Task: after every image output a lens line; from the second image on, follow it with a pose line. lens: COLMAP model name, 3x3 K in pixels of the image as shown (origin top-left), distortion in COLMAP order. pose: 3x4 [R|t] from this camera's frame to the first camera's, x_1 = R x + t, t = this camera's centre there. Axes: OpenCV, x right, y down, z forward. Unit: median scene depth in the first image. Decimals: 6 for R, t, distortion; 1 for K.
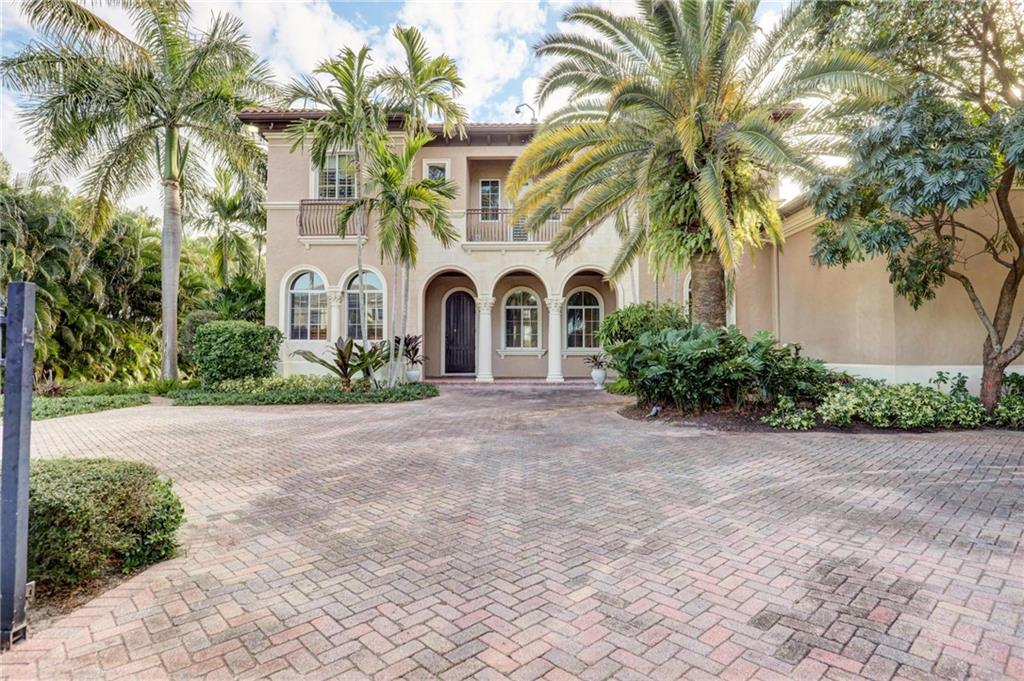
lens RADIAL K [[567.7, 0, 512.0], [0, 567.7, 340.5], [0, 0, 1]] dist [0.015424, -0.000125]
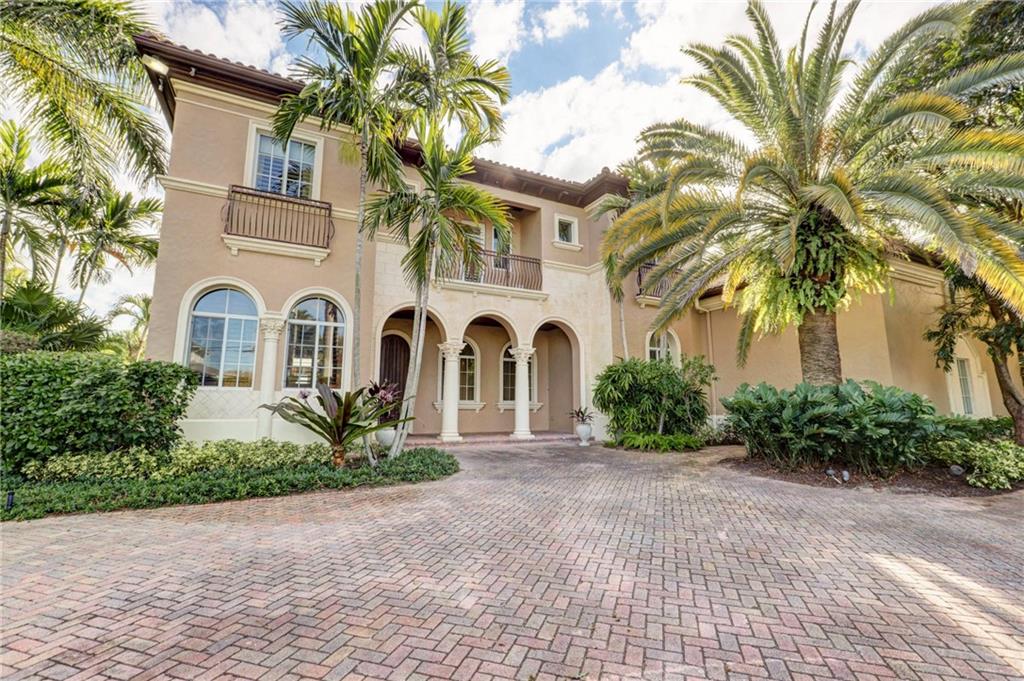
lens RADIAL K [[457.0, 0, 512.0], [0, 457.0, 340.5], [0, 0, 1]] dist [-0.000770, 0.000729]
pose [[0.869601, 0.071142, 0.488604, -0.330839], [-0.014029, 0.992726, -0.119575, 0.004248], [-0.493556, 0.097128, 0.864273, 0.365786]]
